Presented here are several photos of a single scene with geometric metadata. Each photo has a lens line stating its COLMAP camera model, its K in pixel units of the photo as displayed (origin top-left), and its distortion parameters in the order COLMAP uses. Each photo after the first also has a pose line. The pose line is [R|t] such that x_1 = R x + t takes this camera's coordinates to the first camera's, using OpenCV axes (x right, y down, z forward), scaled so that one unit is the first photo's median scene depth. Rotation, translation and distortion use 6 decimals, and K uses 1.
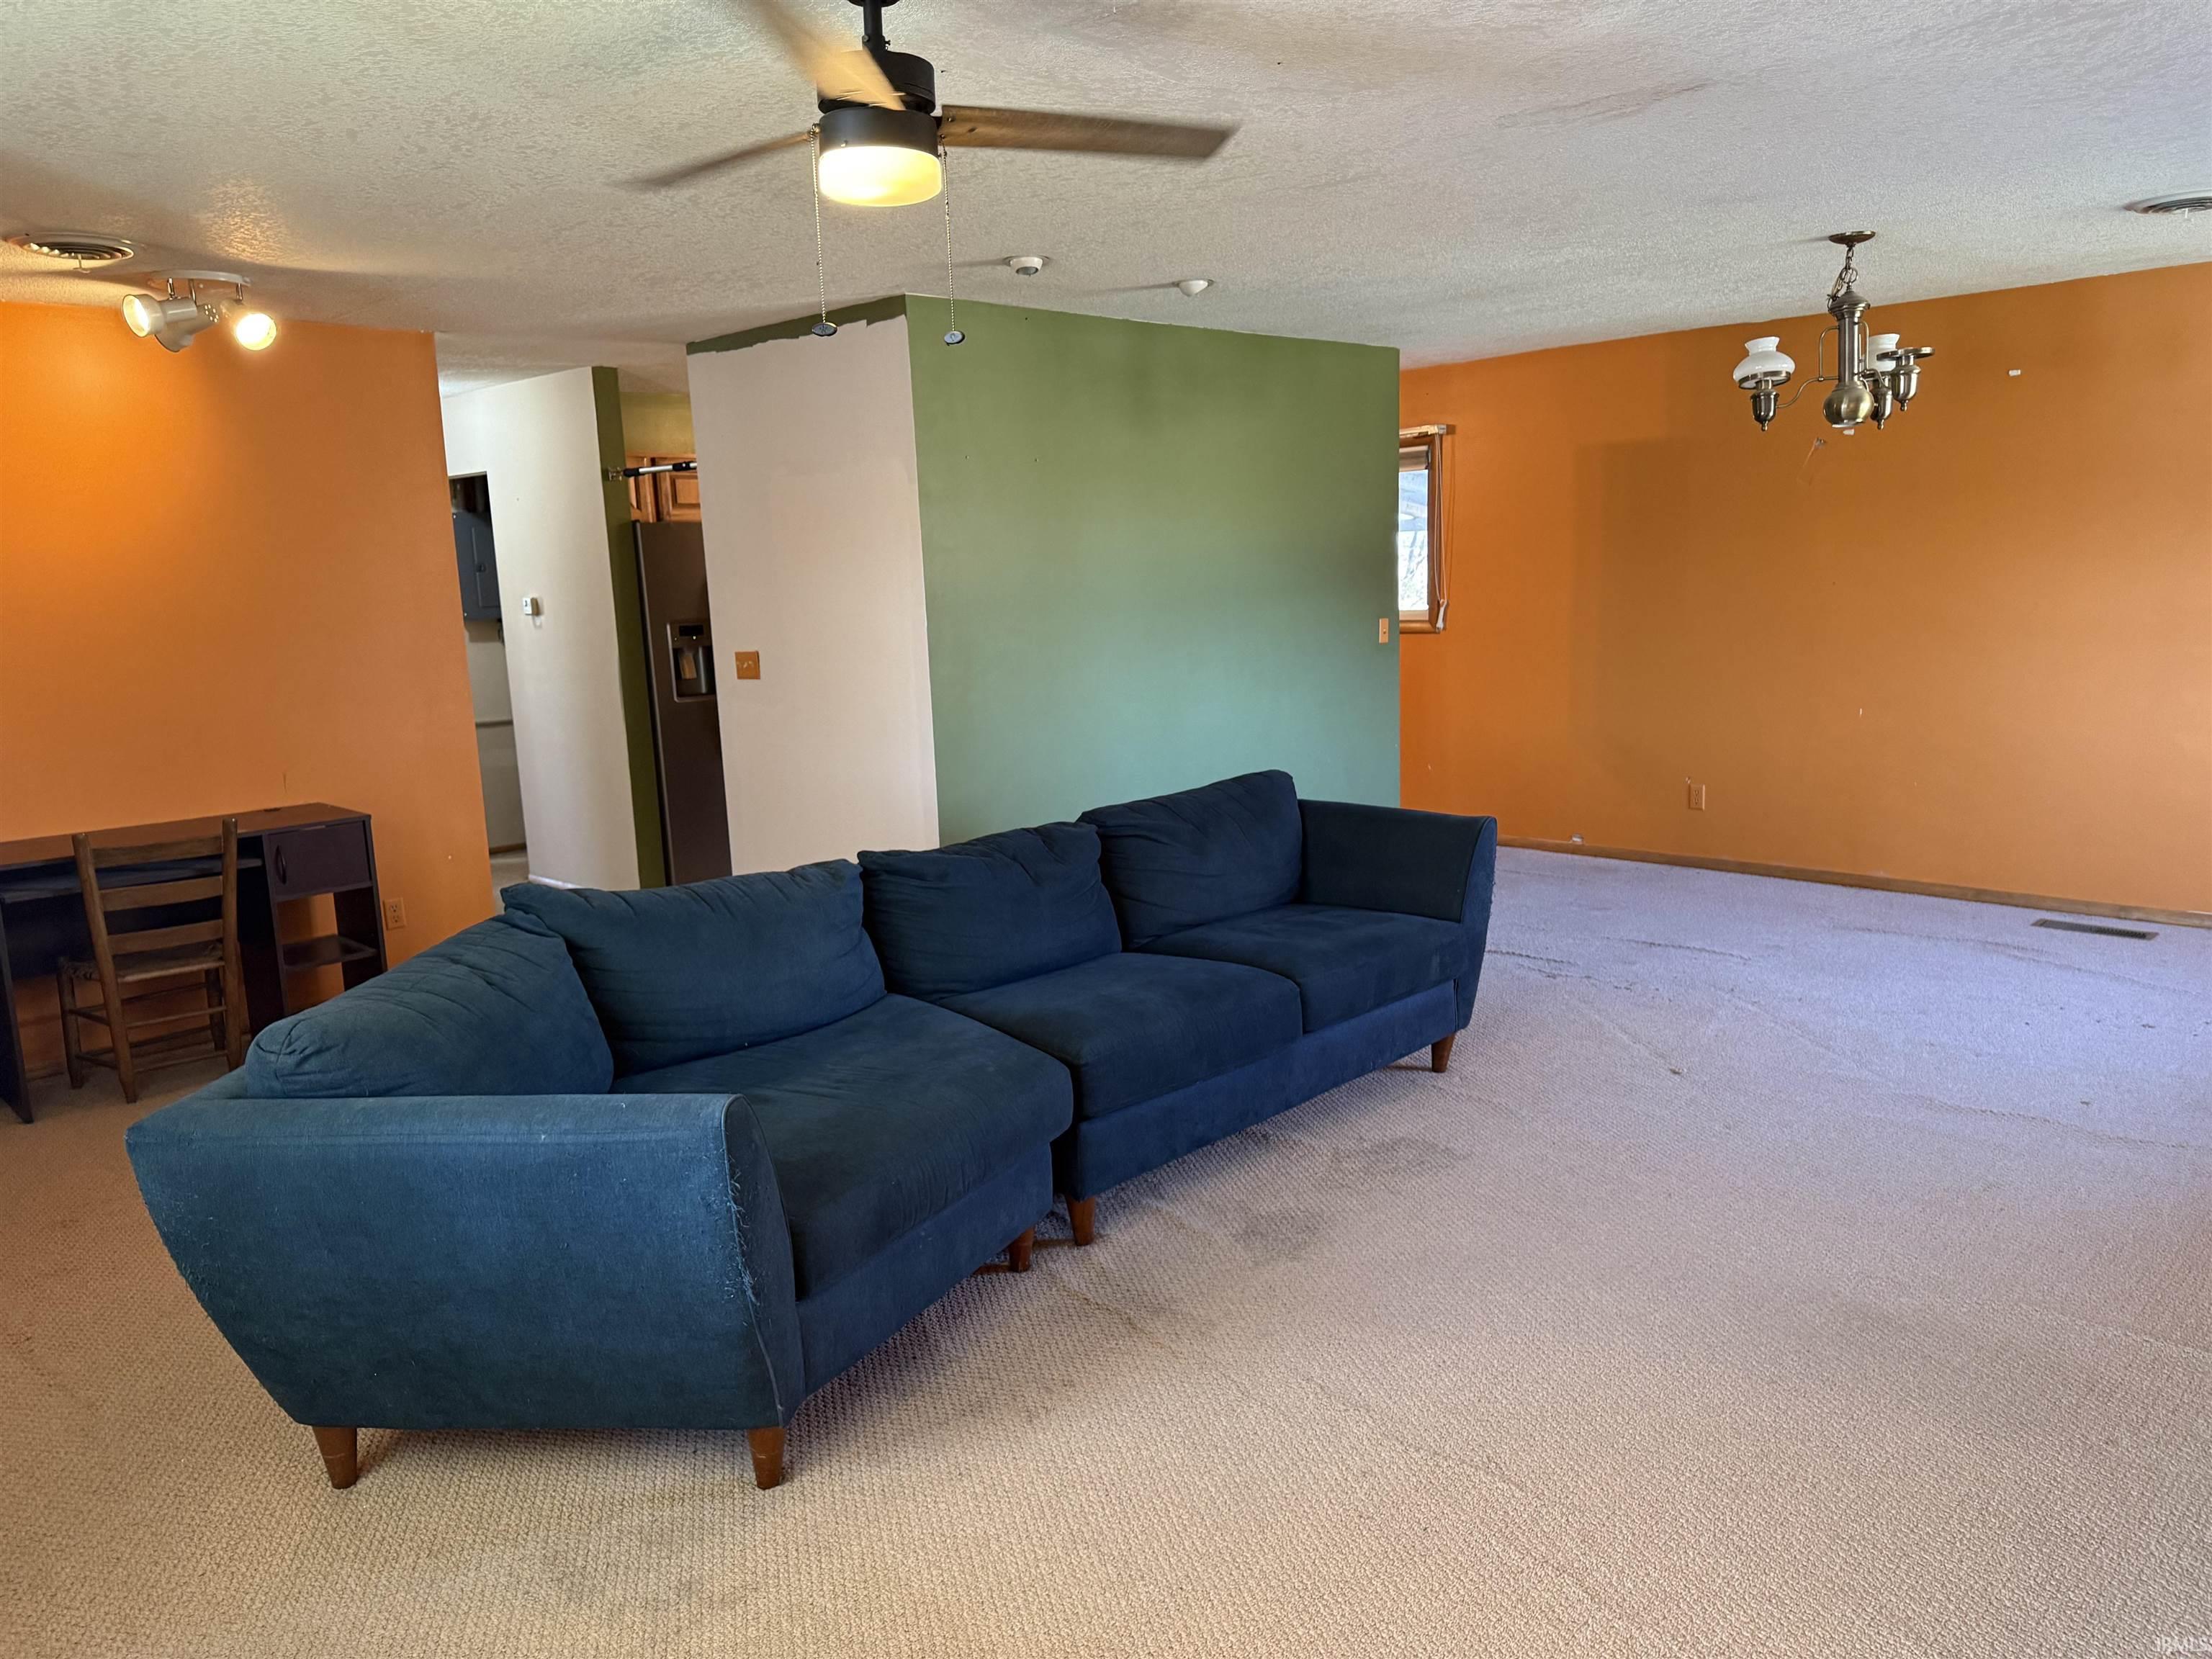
lens RADIAL K [[1537.2, 0, 1106.0], [0, 1537.2, 829.5], [0, 0, 1]] dist [0.004740, -0.003598]
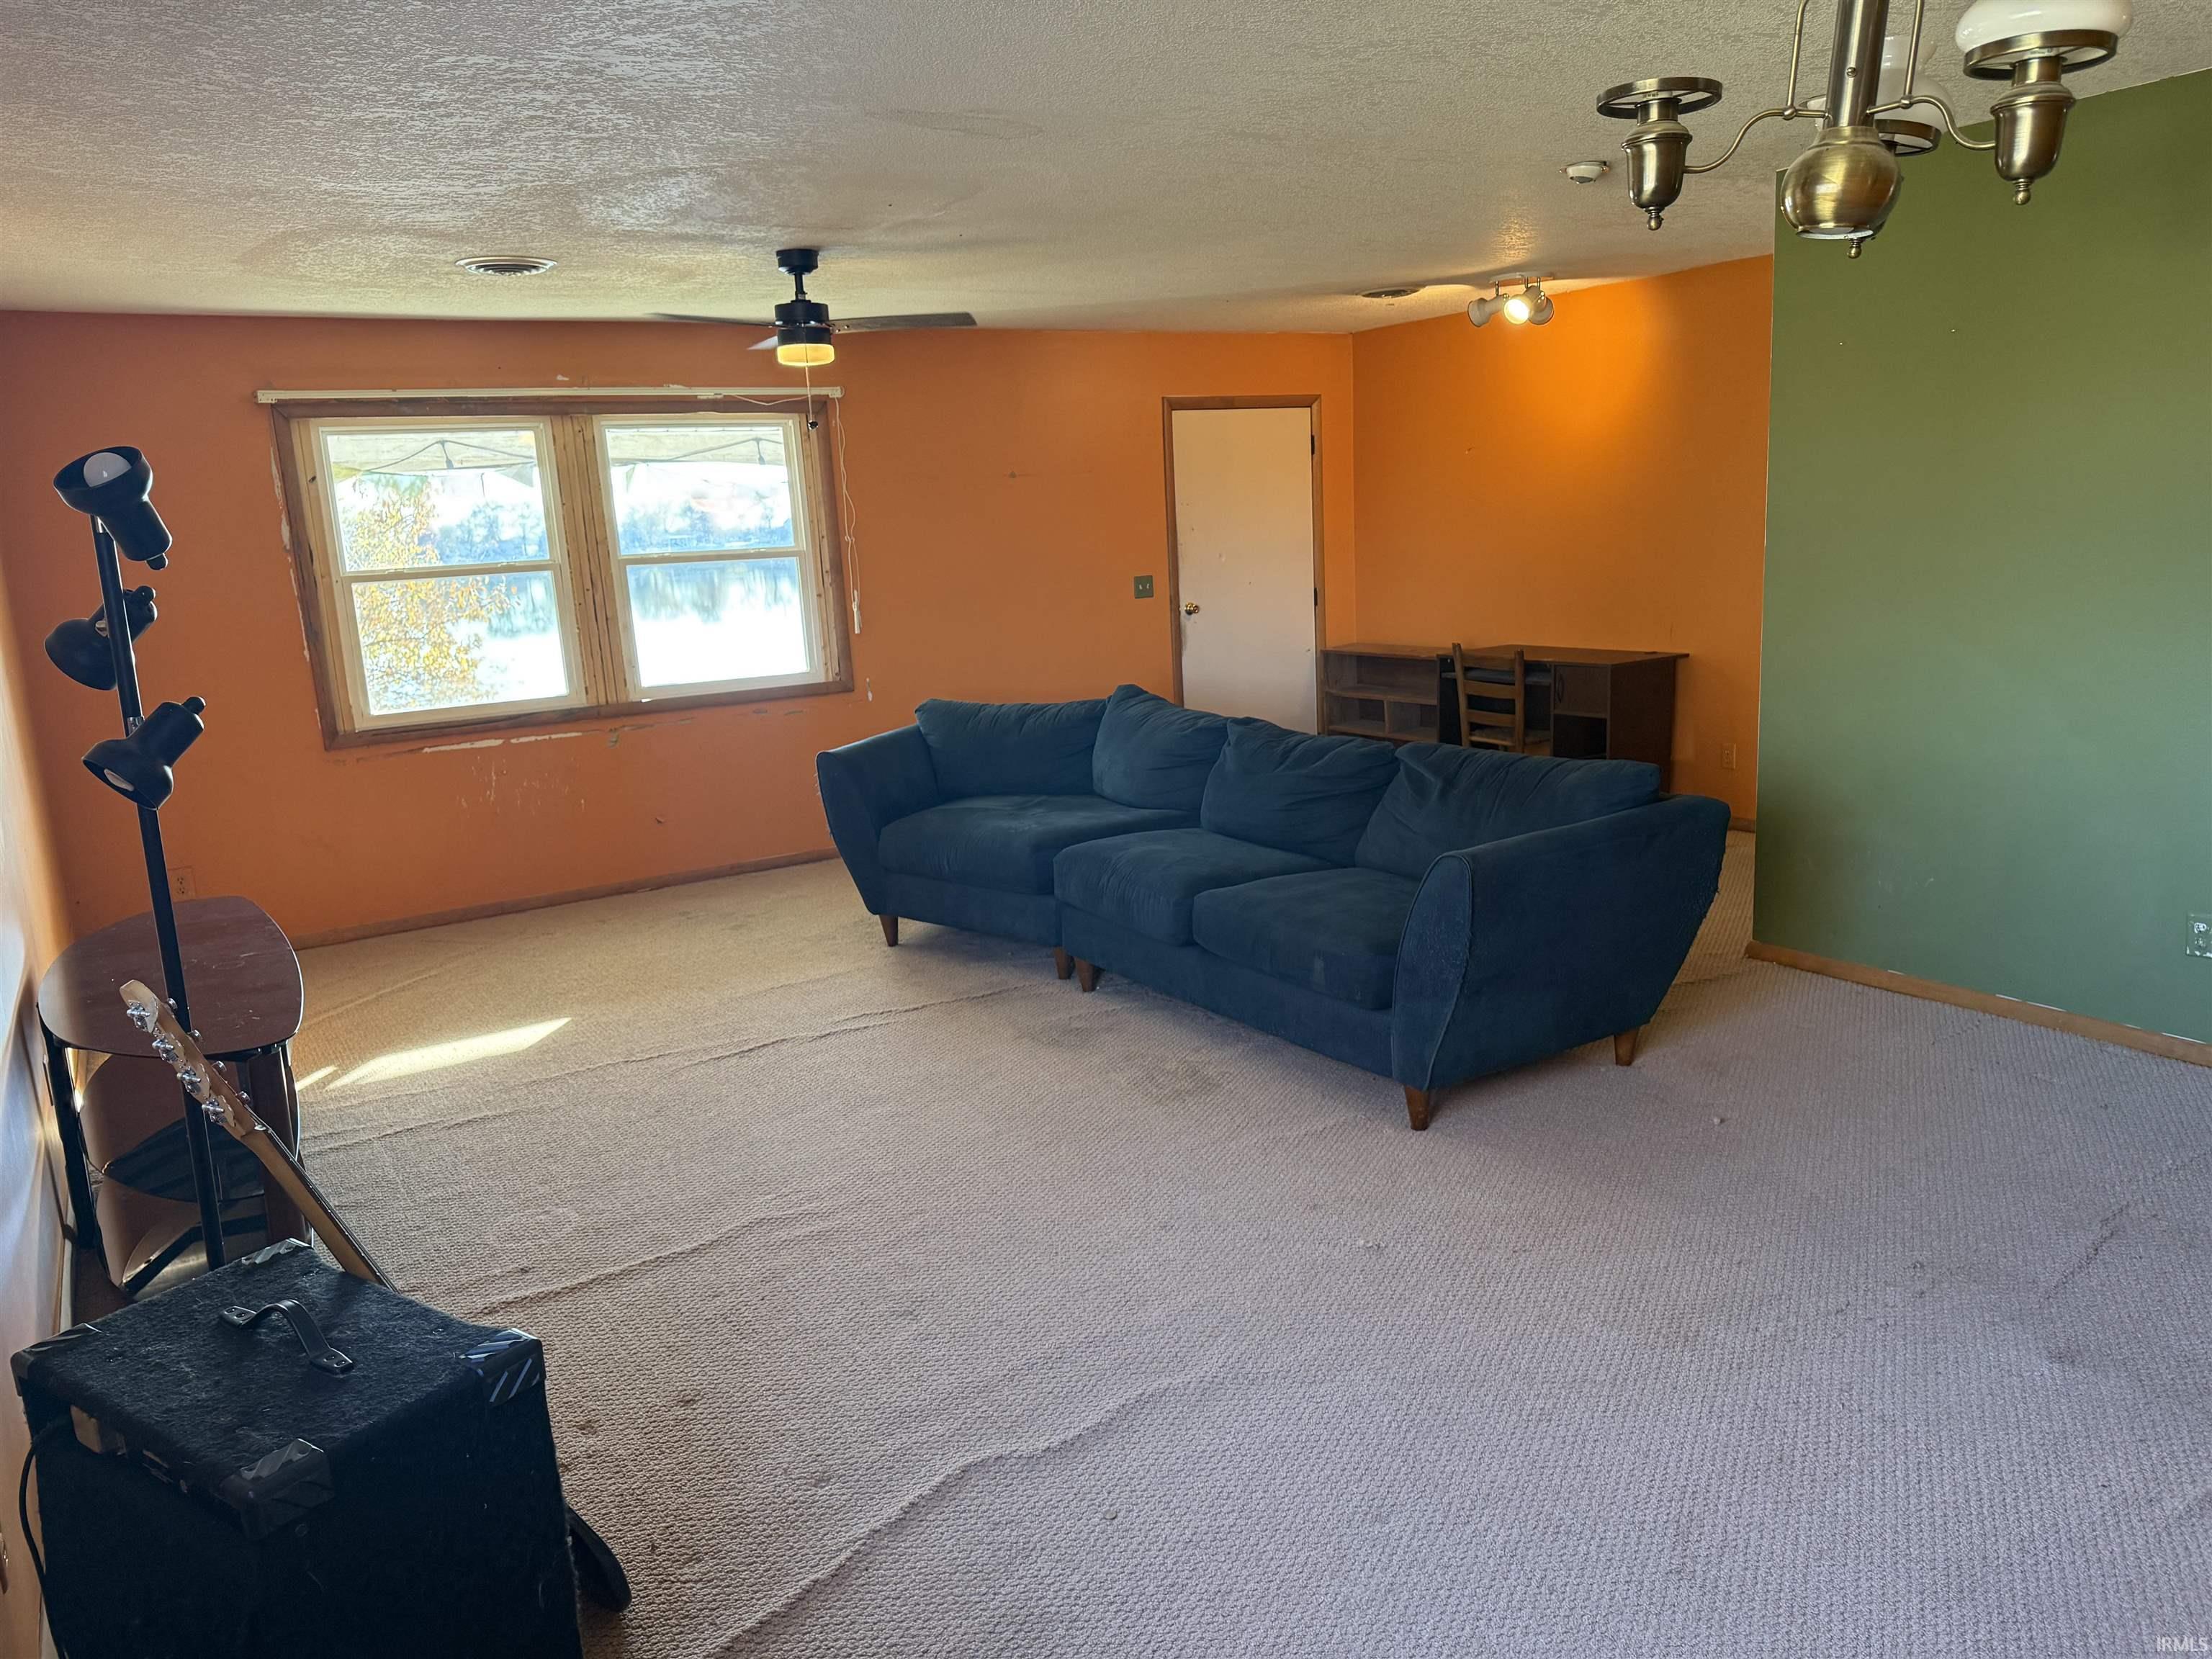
lens RADIAL K [[1537.2, 0, 1106.0], [0, 1537.2, 829.5], [0, 0, 1]] dist [0.004740, -0.003598]
pose [[-0.281227, 0.218500, -0.934435, 1.022220], [-0.089427, 0.963530, 0.252217, -0.187182], [0.955466, 0.154494, -0.251431, 1.075752]]
